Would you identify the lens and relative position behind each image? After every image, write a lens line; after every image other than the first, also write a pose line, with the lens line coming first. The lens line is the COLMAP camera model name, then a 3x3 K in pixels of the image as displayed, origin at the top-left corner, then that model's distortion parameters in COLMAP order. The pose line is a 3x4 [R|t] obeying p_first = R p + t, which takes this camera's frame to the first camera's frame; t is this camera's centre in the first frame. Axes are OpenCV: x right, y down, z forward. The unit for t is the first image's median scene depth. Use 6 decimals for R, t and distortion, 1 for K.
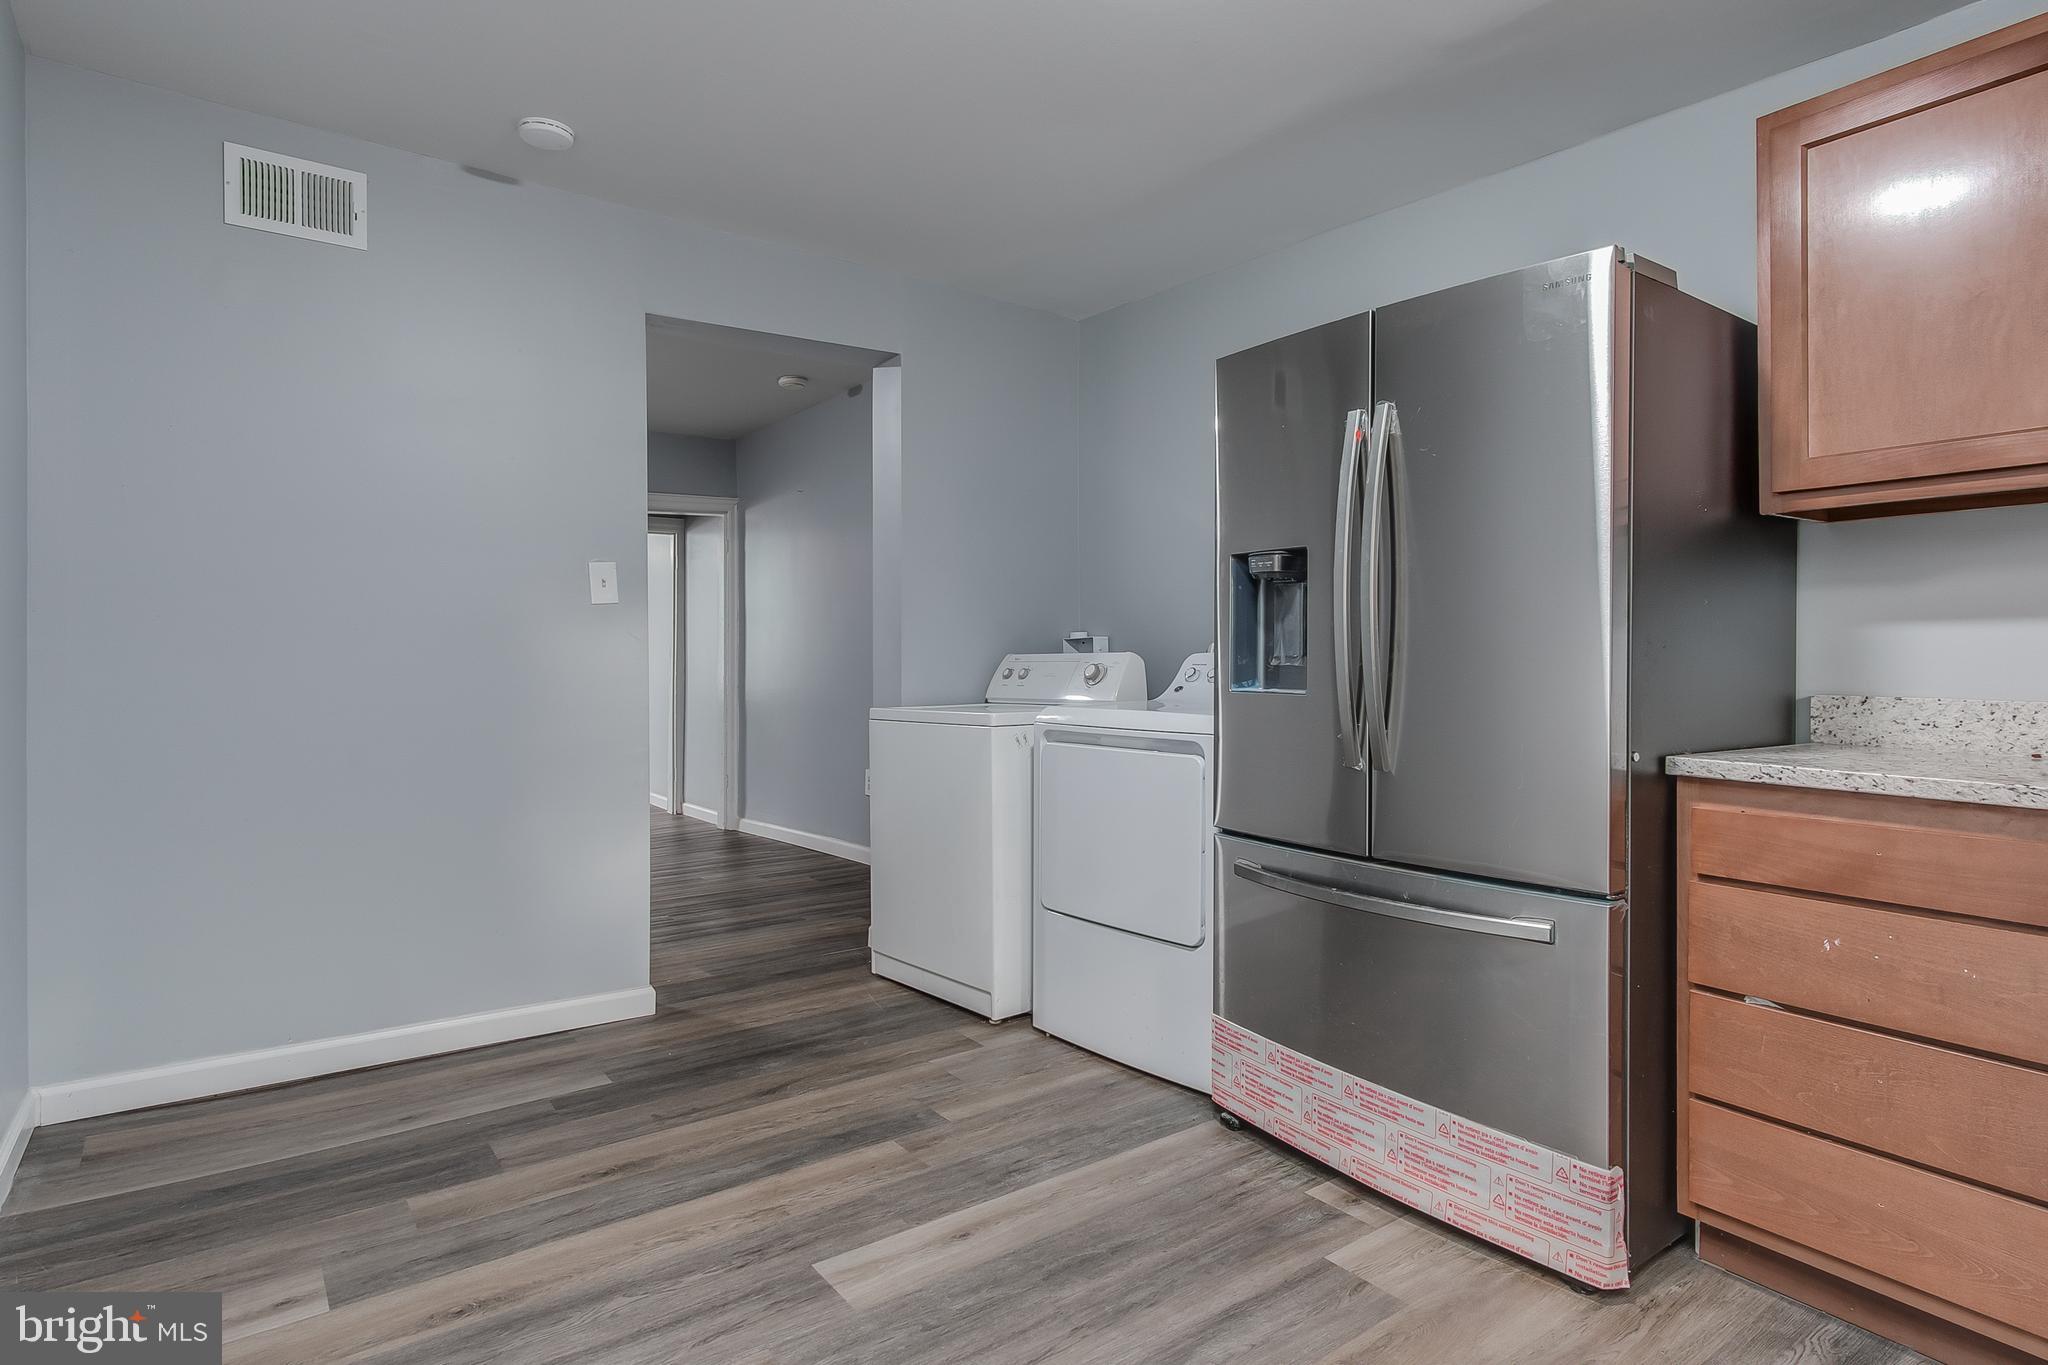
lens RADIAL K [[1097.6, 0, 1040.9], [0, 1097.6, 645.6], [0, 0, 1]] dist [0.001830, -0.001166]
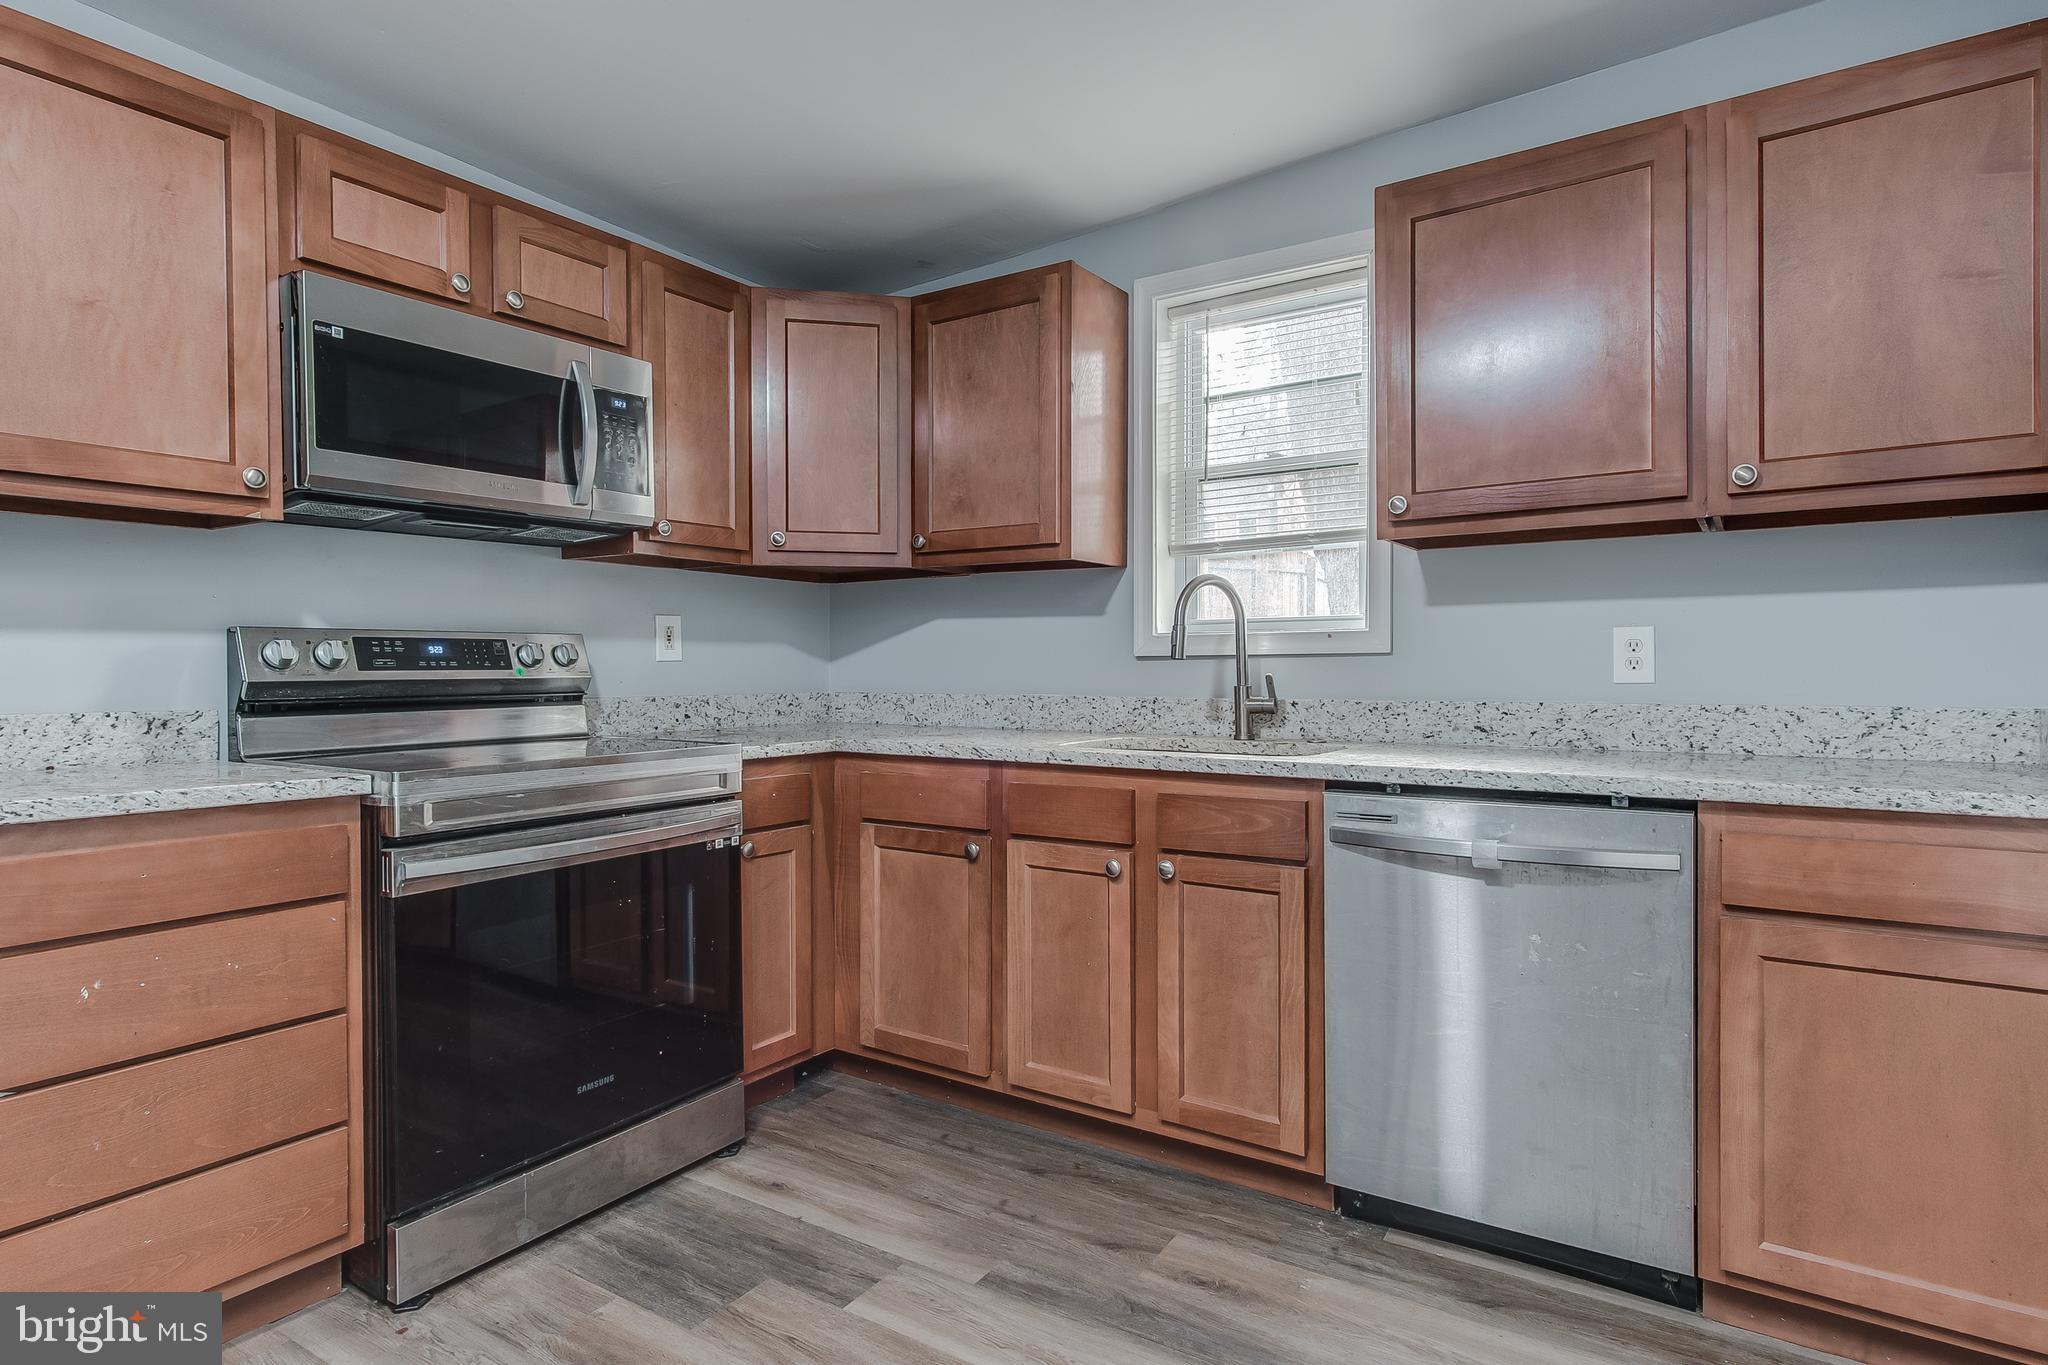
lens RADIAL K [[1097.6, 0, 1016.6], [0, 1097.6, 667.4], [0, 0, 1]] dist [0.001830, -0.001166]
pose [[-0.325785, -0.004760, 0.945432, -0.375626], [-0.004213, 0.999985, 0.003583, 0.001980], [-0.945435, -0.002816, -0.325800, 0.577784]]
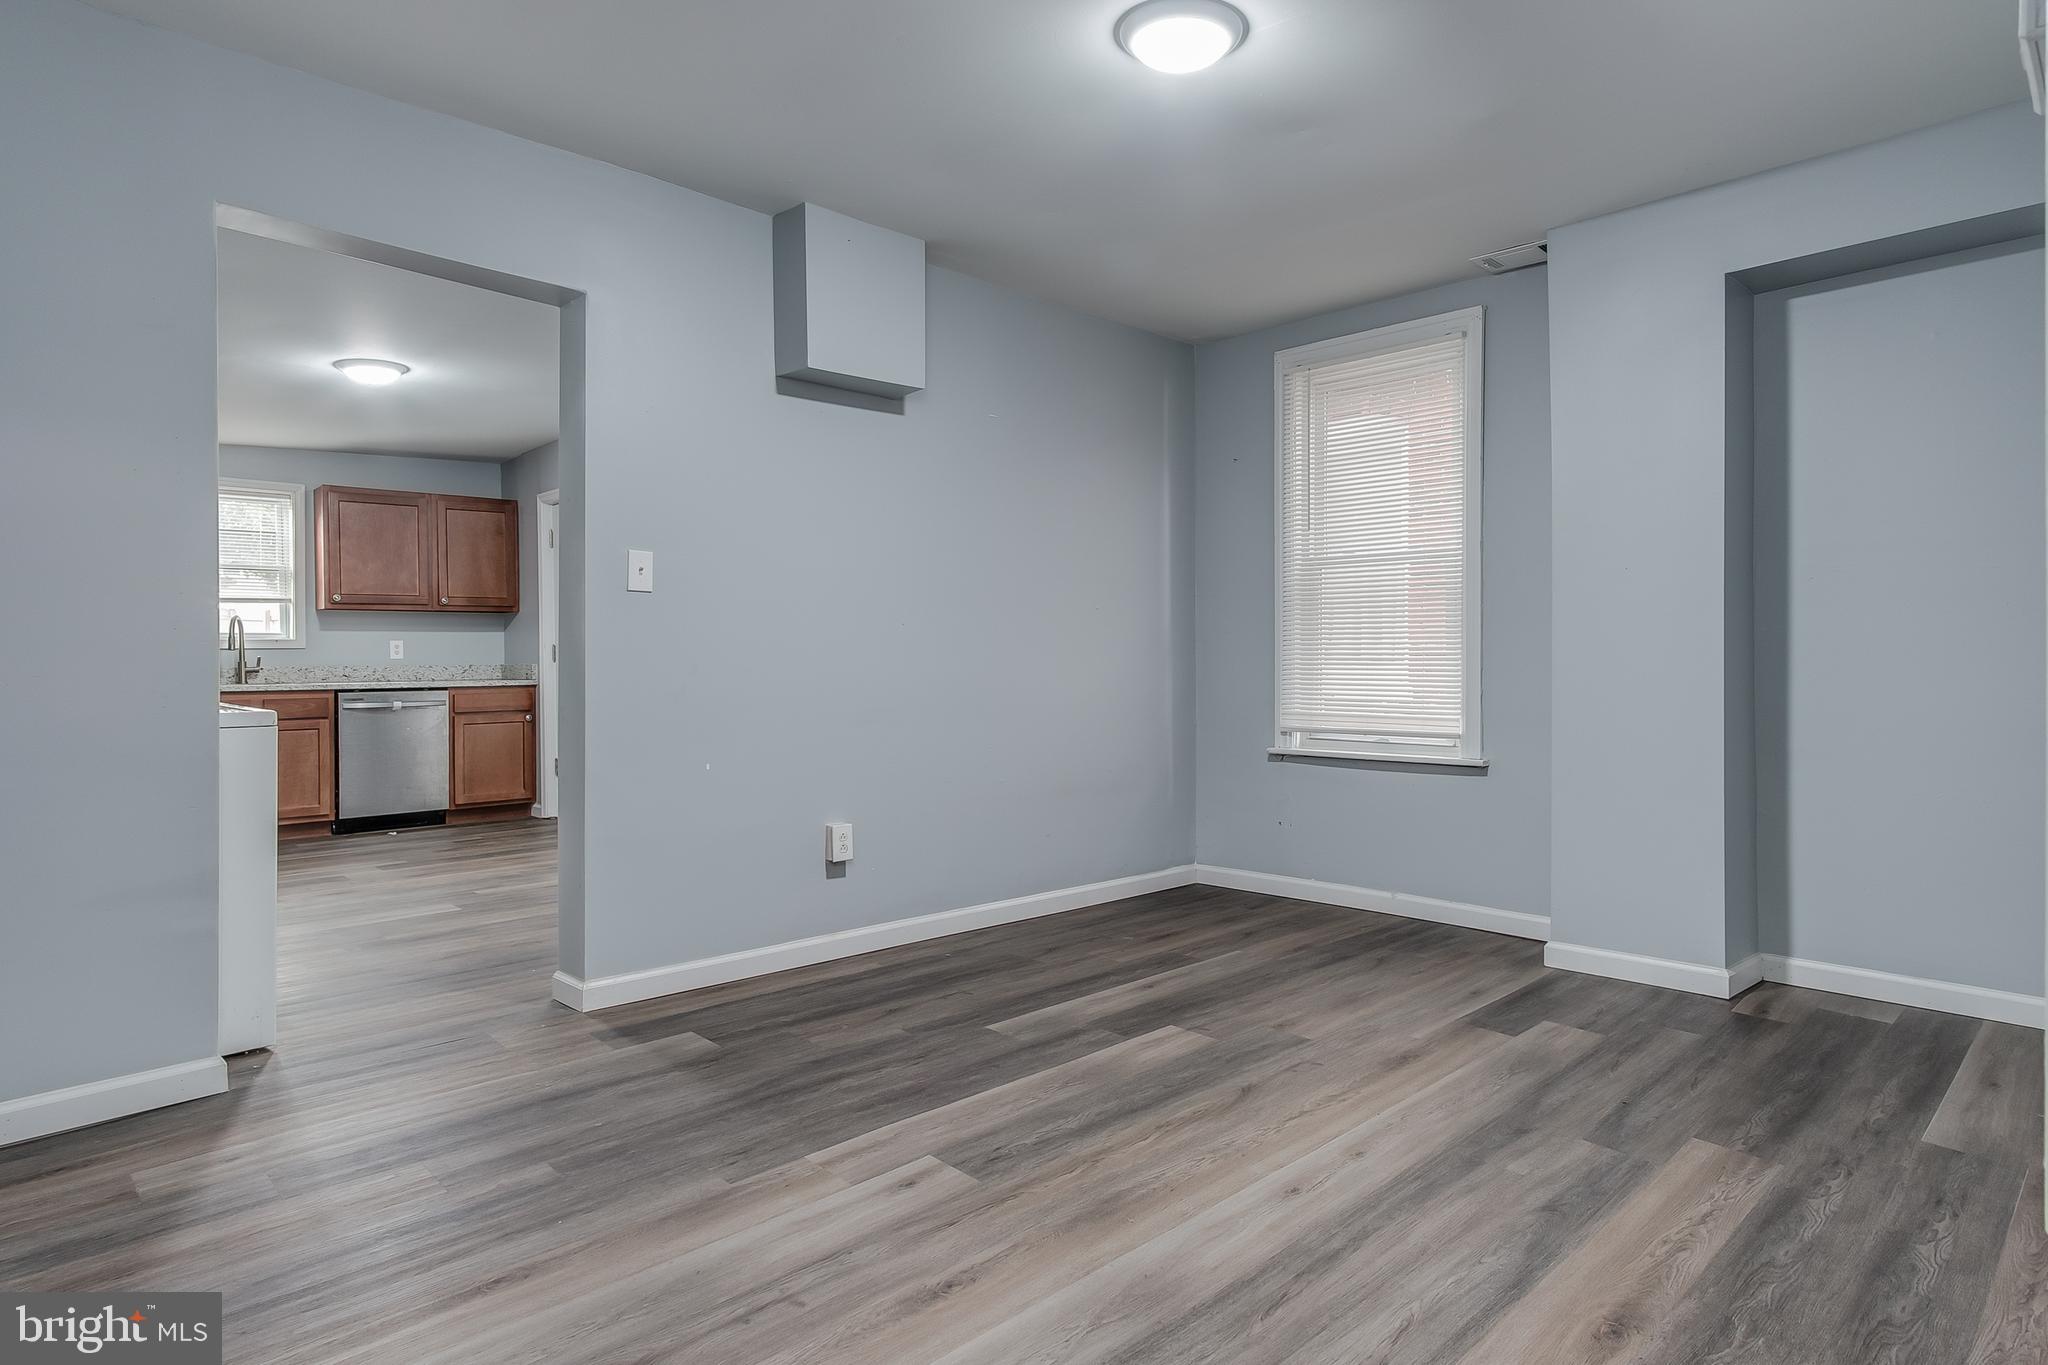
lens RADIAL K [[1097.6, 0, 1026.9], [0, 1097.6, 656.0], [0, 0, 1]] dist [0.001830, -0.001166]
pose [[-0.992697, 0.002256, -0.120613, -1.127249], [0.003030, 0.999976, -0.006235, 0.040647], [0.120596, -0.006555, -0.992680, 3.493013]]
